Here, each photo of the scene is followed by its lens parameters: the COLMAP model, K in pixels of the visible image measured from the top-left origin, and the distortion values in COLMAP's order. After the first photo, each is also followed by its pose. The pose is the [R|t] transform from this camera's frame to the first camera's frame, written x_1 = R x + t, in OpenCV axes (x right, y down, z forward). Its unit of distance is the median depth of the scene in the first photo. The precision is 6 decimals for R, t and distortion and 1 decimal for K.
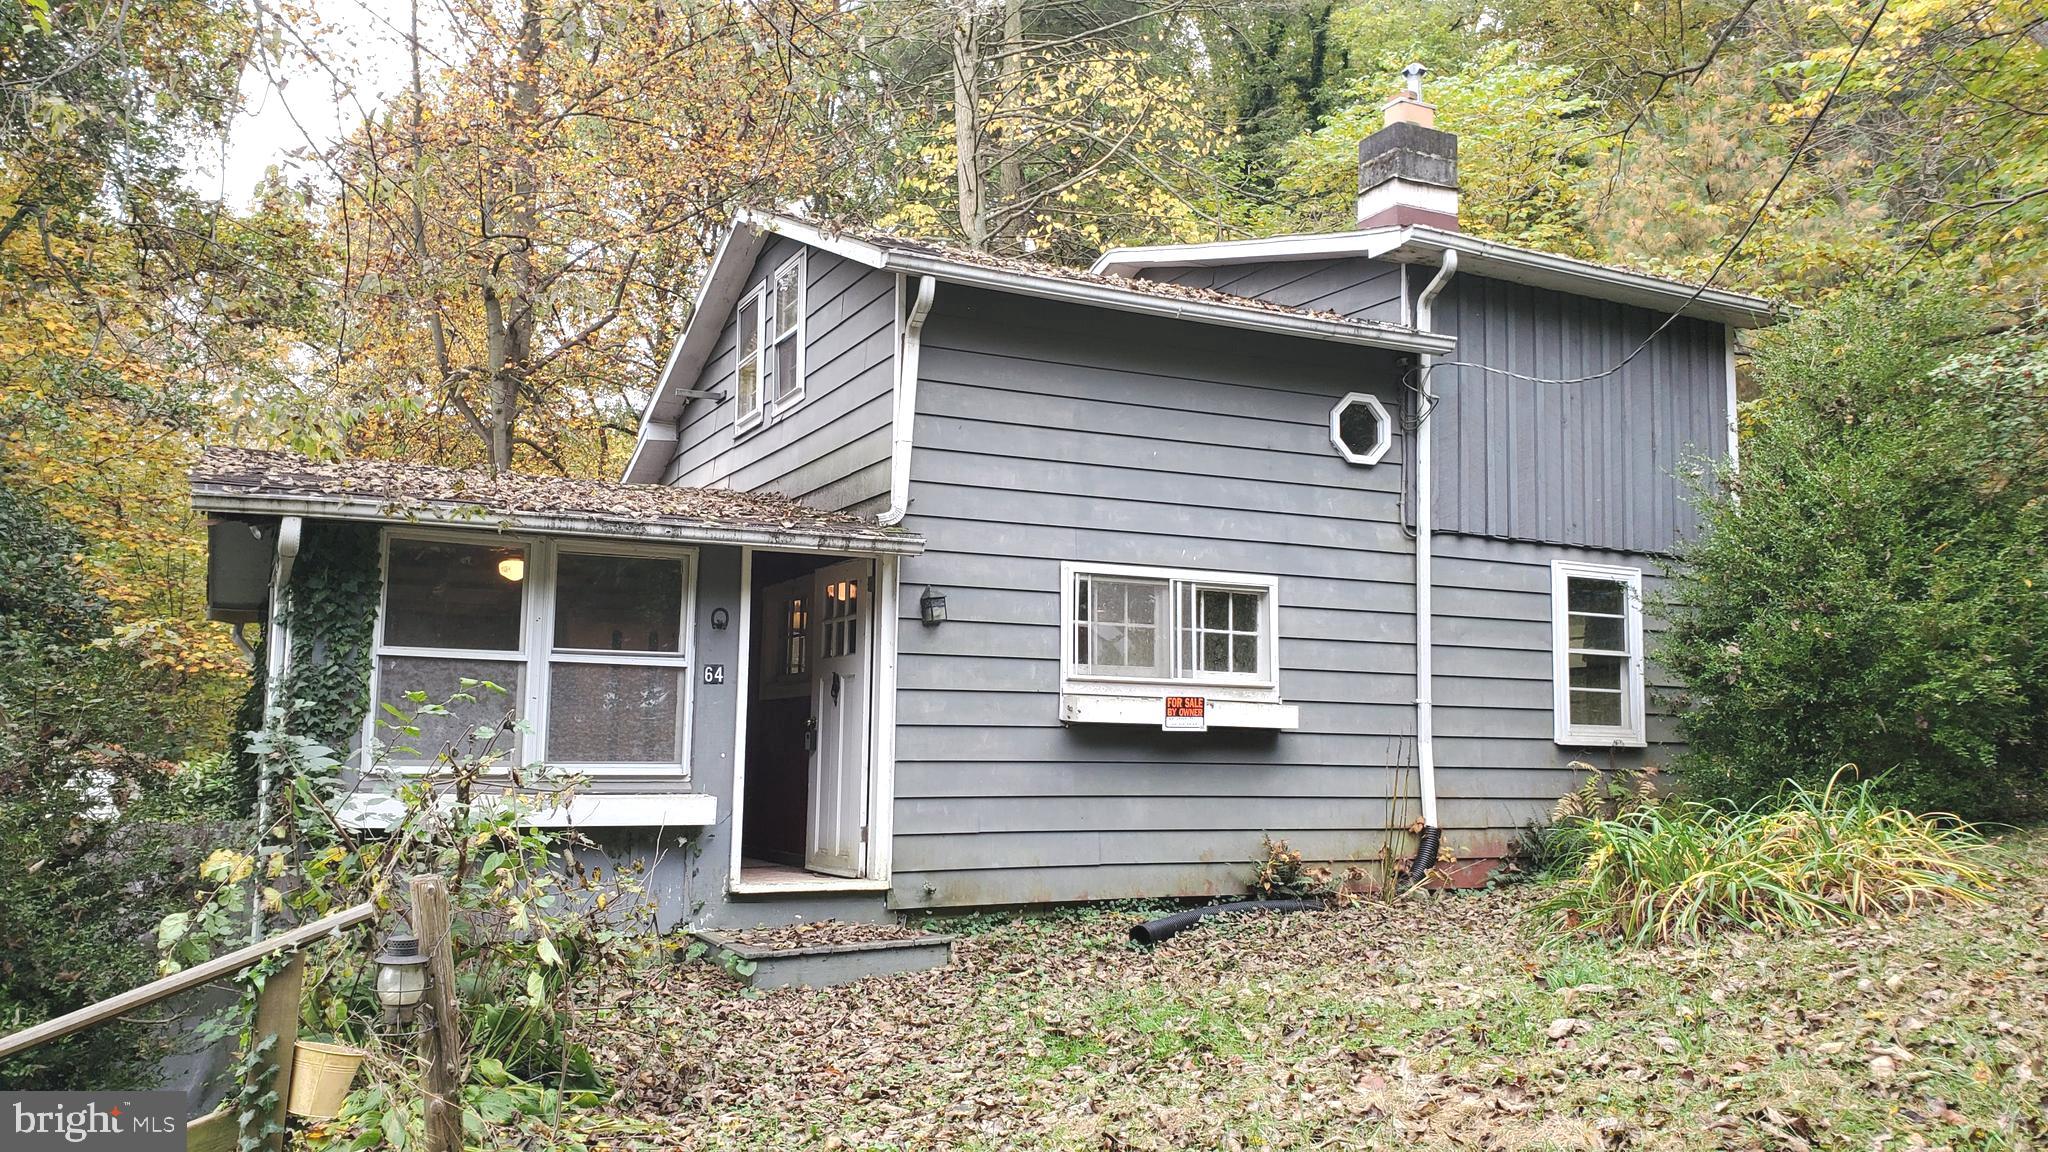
lens RADIAL K [[1571.6, 0, 990.7], [0, 1571.6, 567.1], [0, 0, 1]] dist [0.179839, -0.406515]
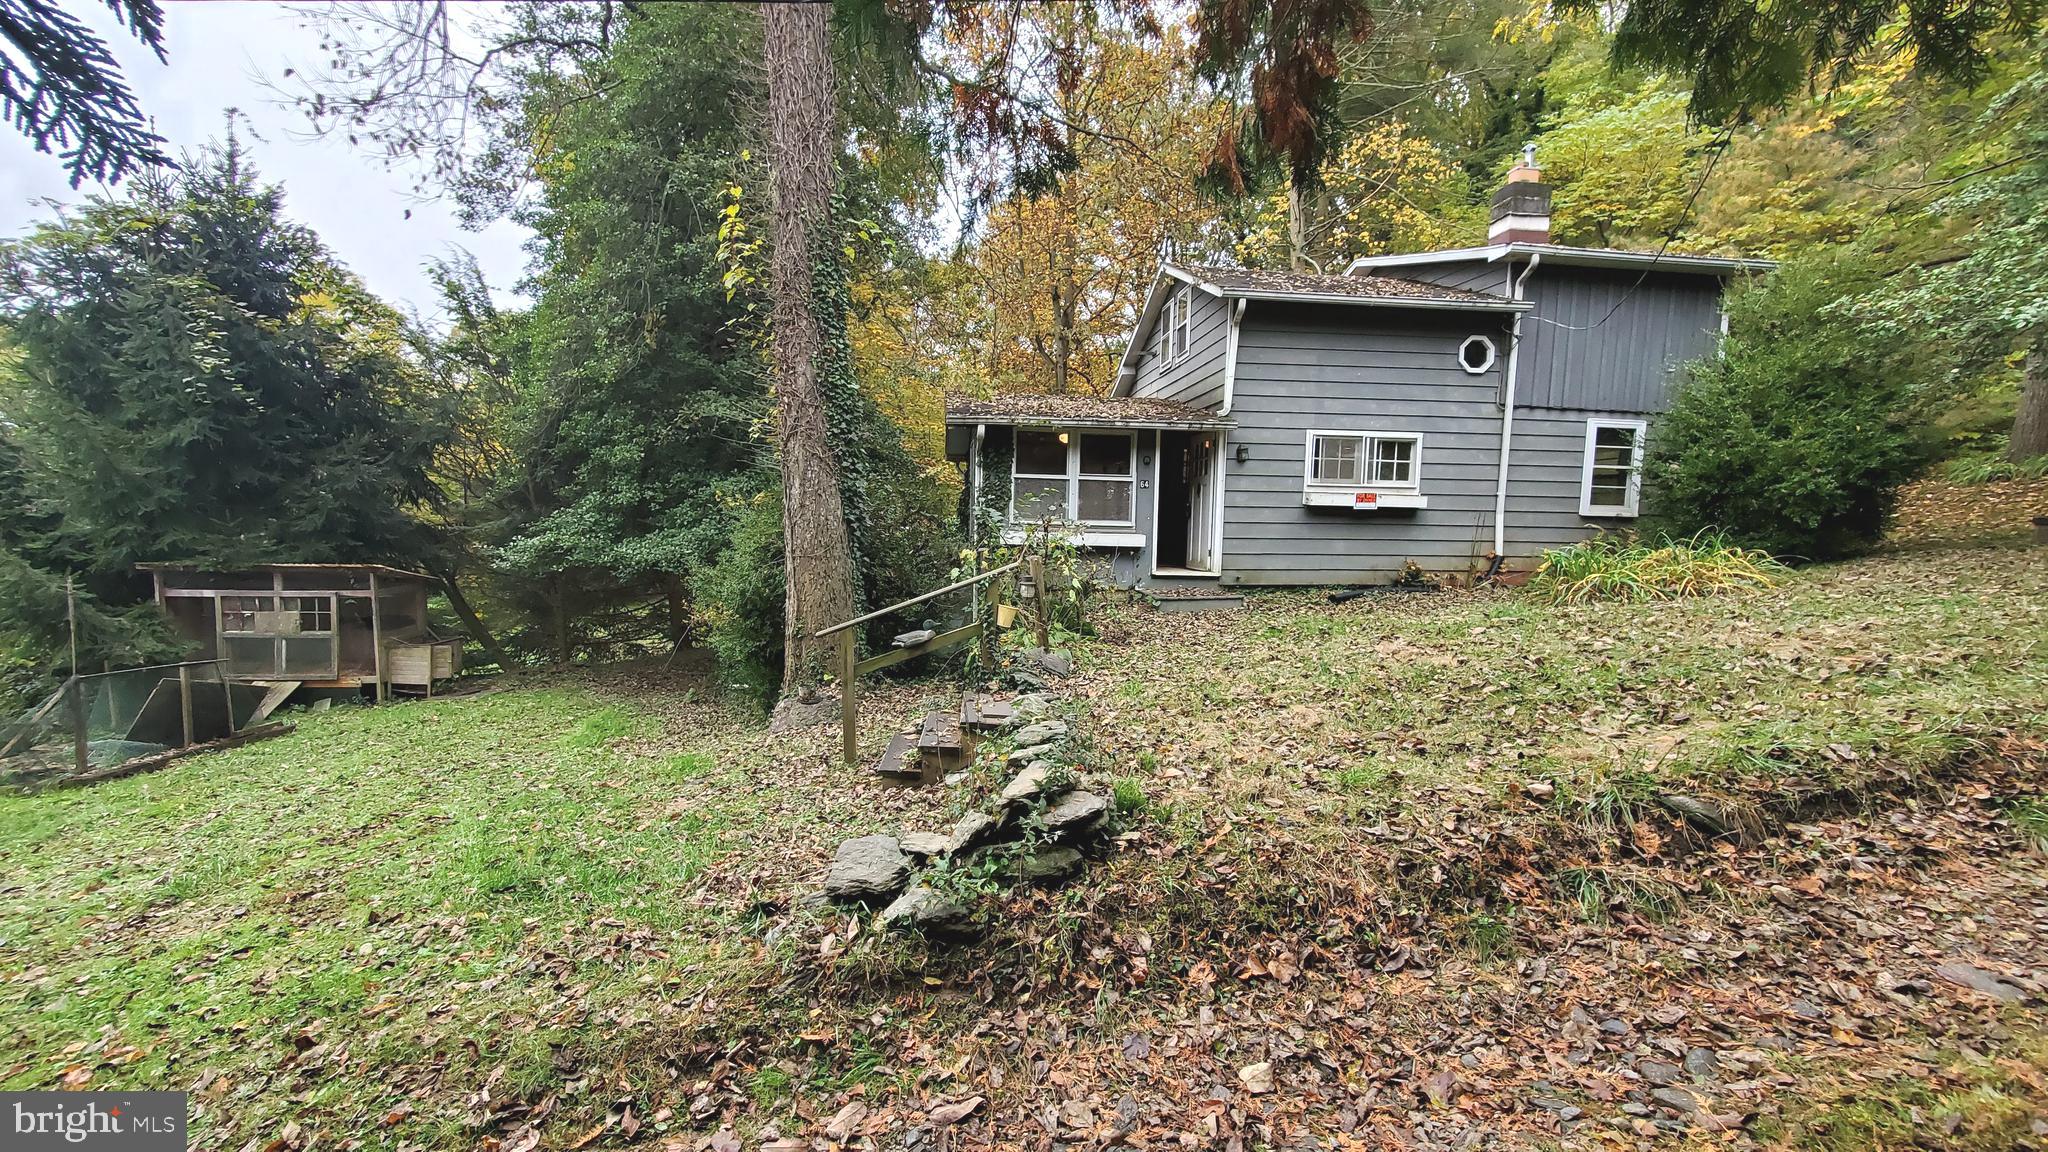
lens RADIAL K [[813.5, 0, 1023.5], [0, 813.5, 587.3], [0, 0, 1]] dist [0.000739, -0.000050]
pose [[0.939787, 0.035223, -0.339942, 0.062736], [0.032911, 0.980725, 0.192602, -0.018164], [0.340174, -0.192193, 0.920513, -0.177734]]
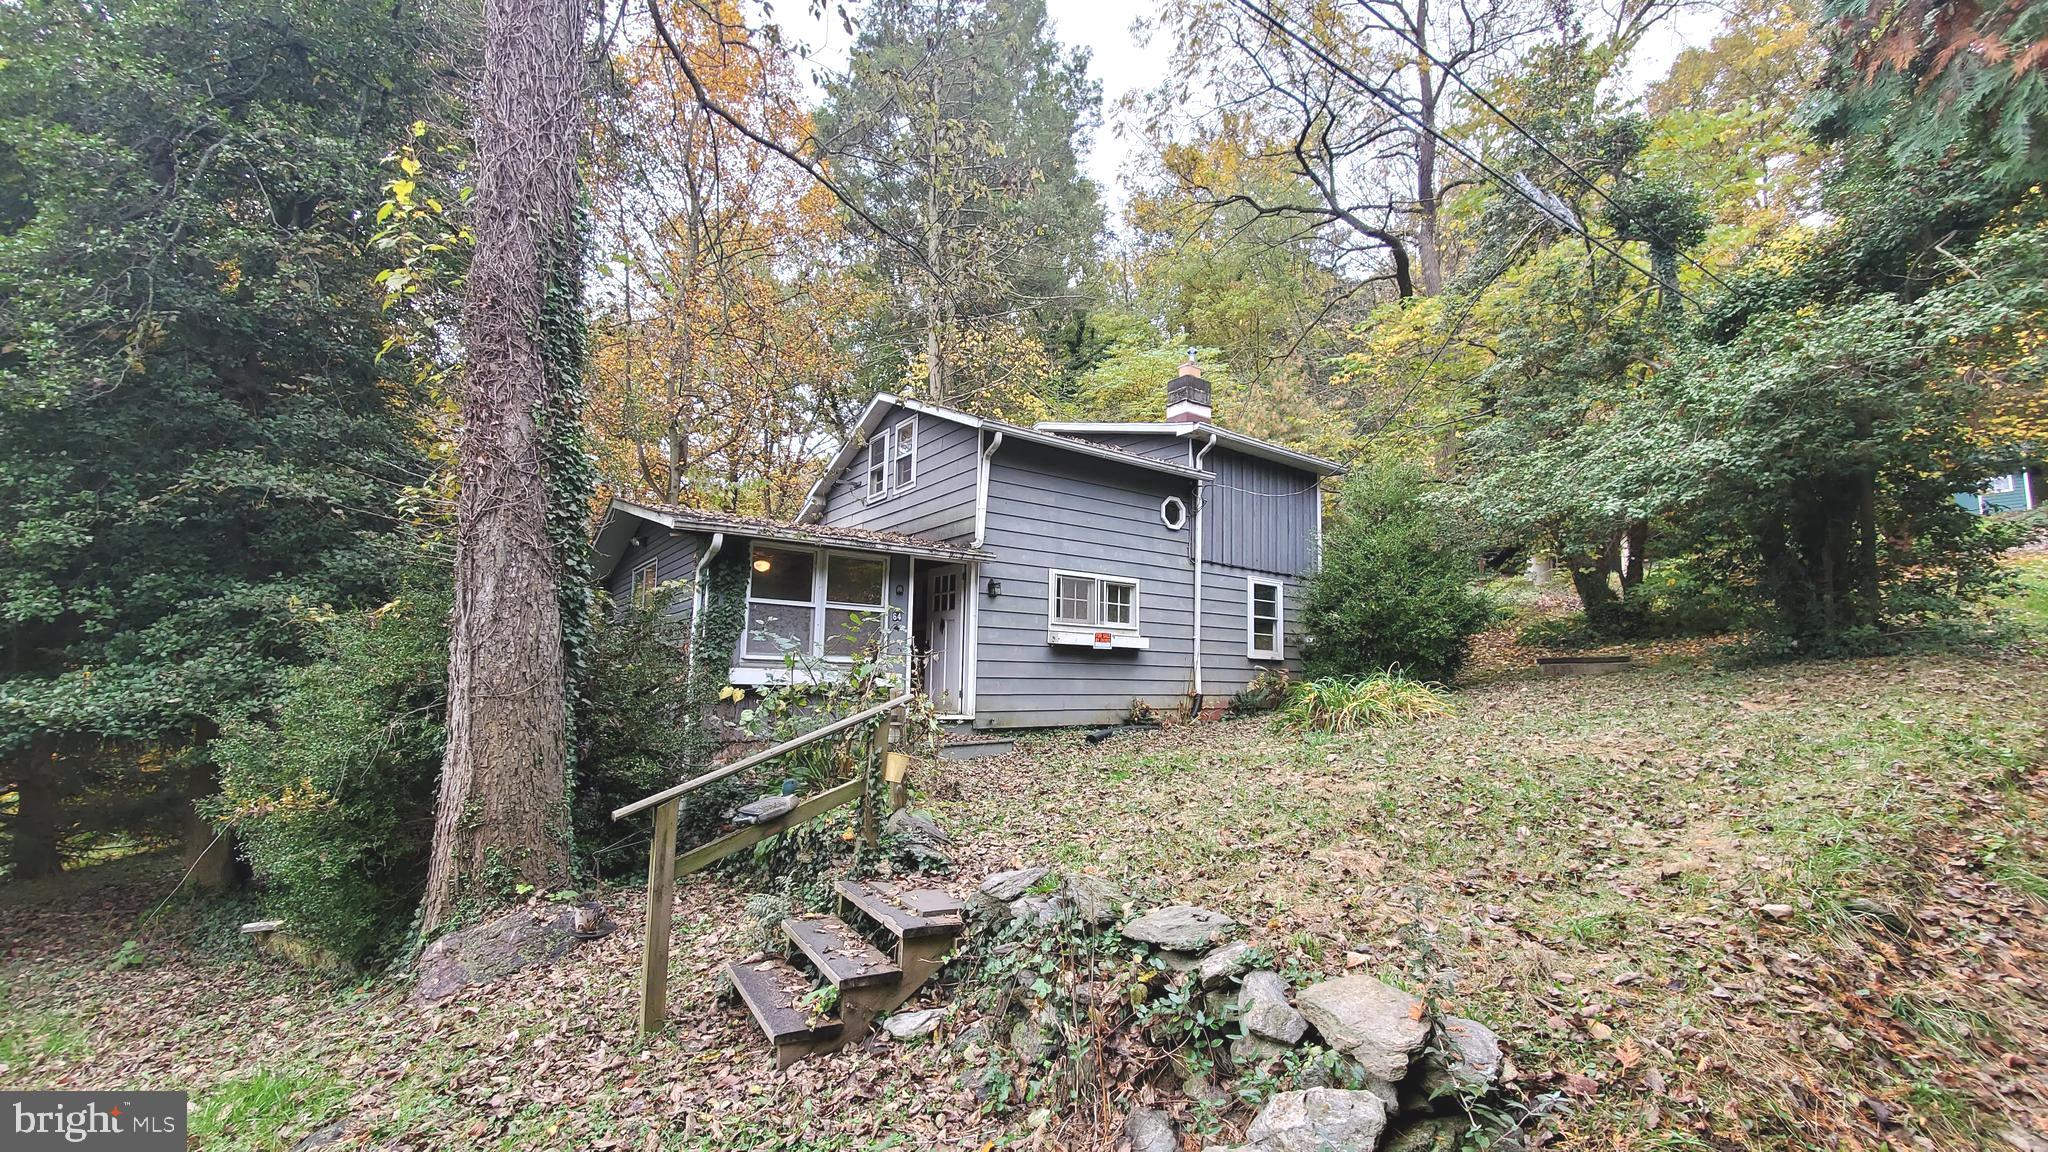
lens RADIAL K [[813.5, 0, 1023.5], [0, 813.5, 587.3], [0, 0, 1]] dist [0.000739, -0.000050]
pose [[0.985949, 0.026184, 0.164982, -0.161092], [-0.027295, 0.999617, 0.004469, 0.016778], [-0.164802, -0.008909, 0.986286, -0.076729]]
